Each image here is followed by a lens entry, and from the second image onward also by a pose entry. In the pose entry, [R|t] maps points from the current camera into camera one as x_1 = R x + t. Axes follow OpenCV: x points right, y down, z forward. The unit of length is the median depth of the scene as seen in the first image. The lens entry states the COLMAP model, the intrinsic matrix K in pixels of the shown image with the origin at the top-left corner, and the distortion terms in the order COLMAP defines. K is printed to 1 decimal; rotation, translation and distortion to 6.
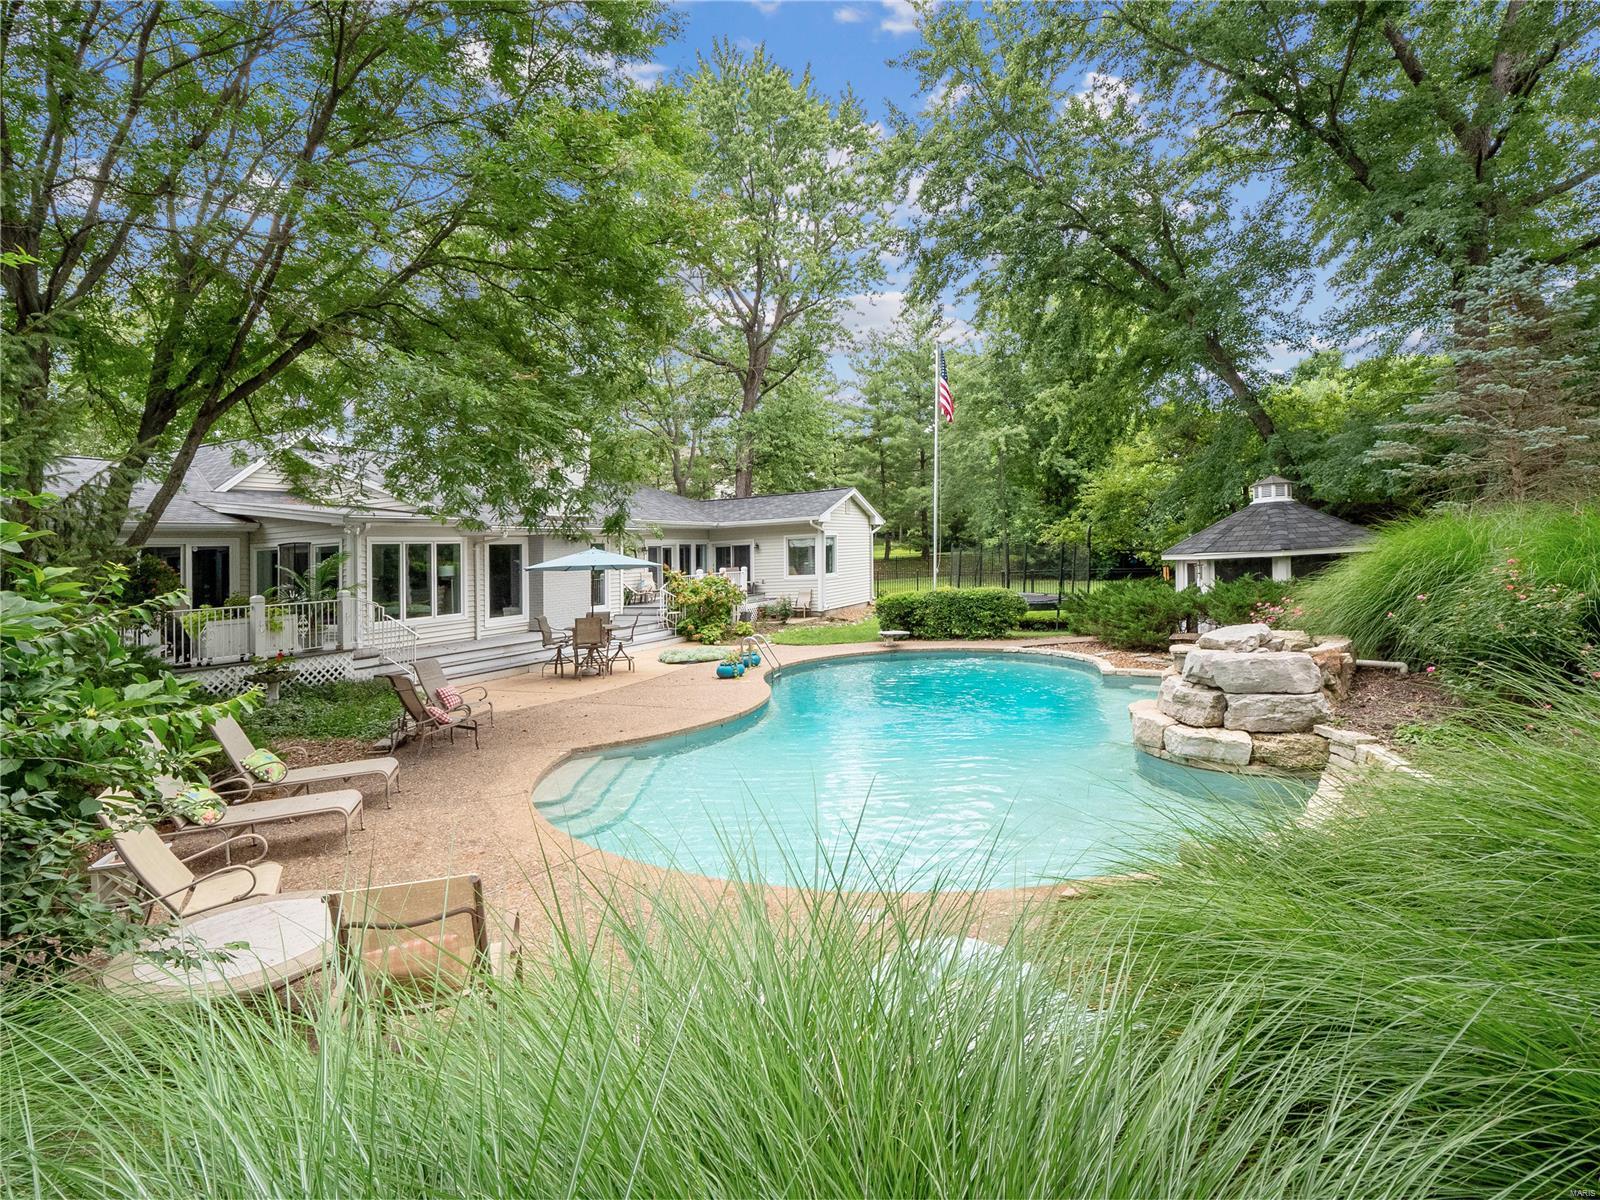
lens RADIAL K [[776.8, 0, 785.2], [0, 776.8, 599.1], [0, 0, 1]] dist [-0.018252, -0.000242]
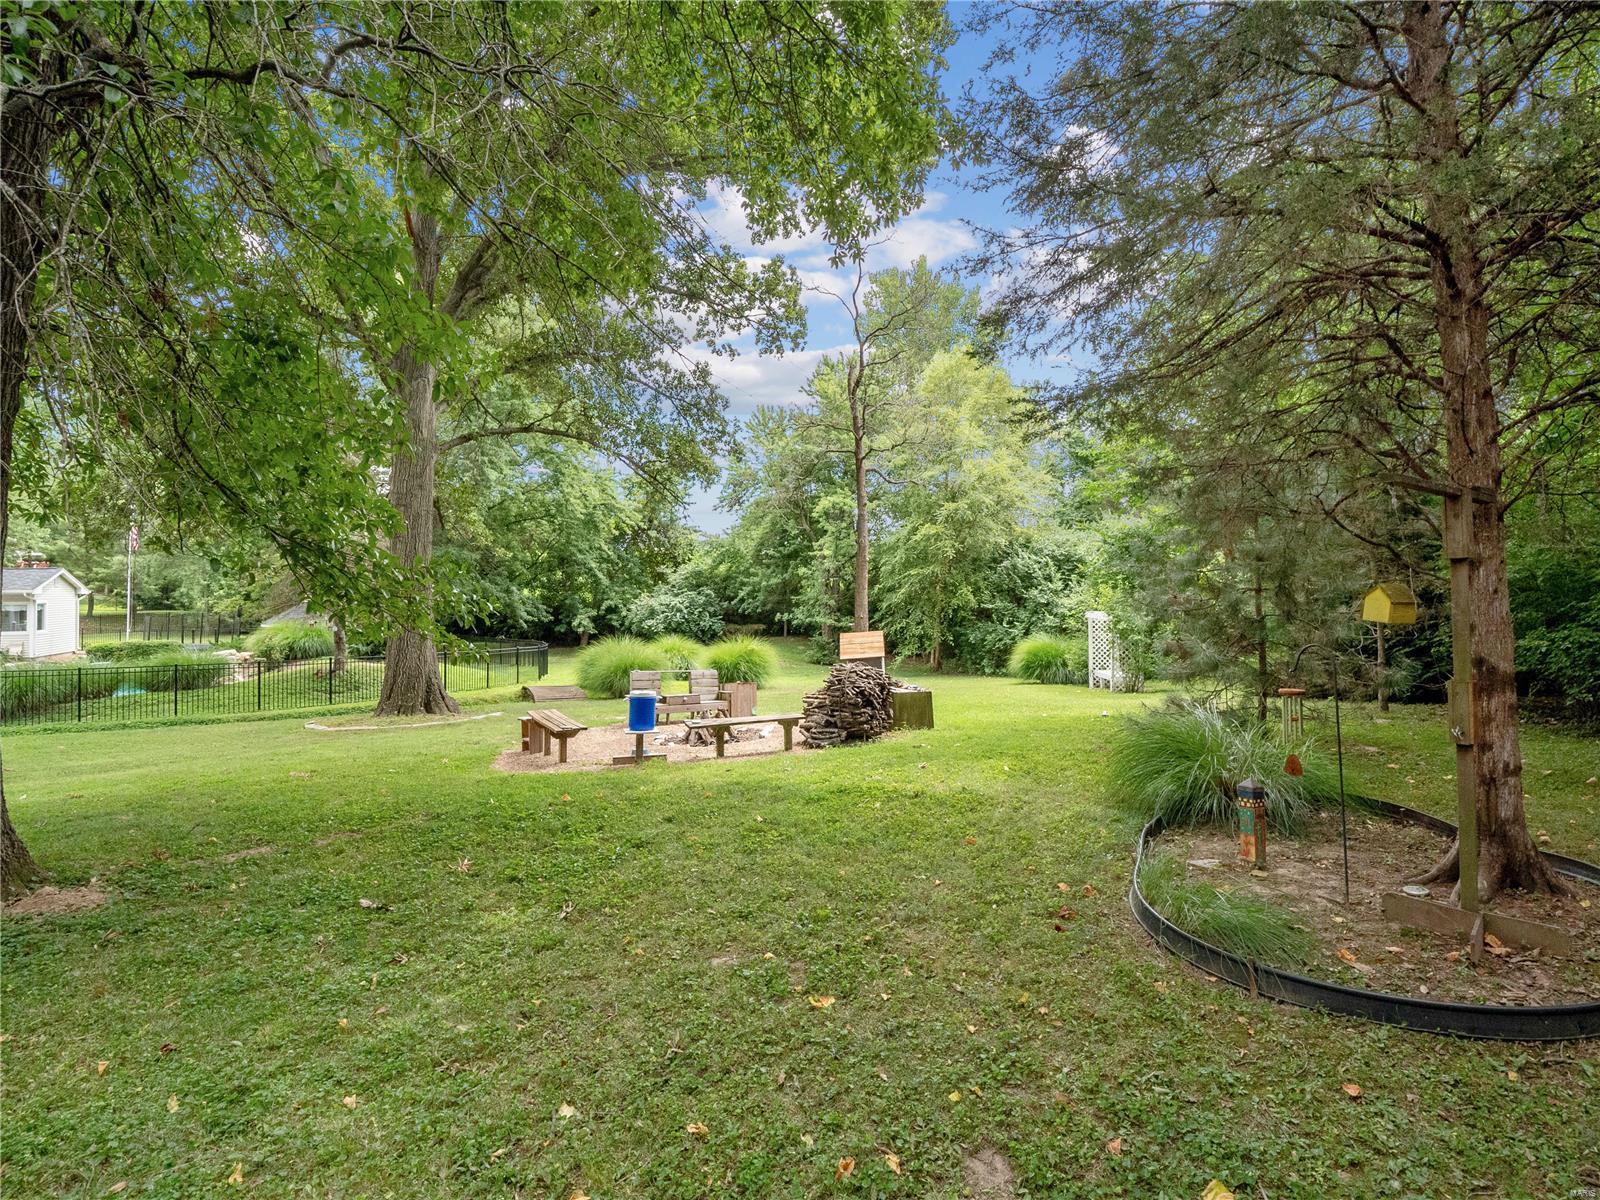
lens RADIAL K [[776.8, 0, 793.1], [0, 776.8, 596.5], [0, 0, 1]] dist [-0.018252, -0.000242]
pose [[0.635128, 0.029911, 0.771827, -0.149090], [0.013339, 0.998676, -0.049679, -0.006725], [-0.772291, 0.041847, 0.633889, -0.965919]]
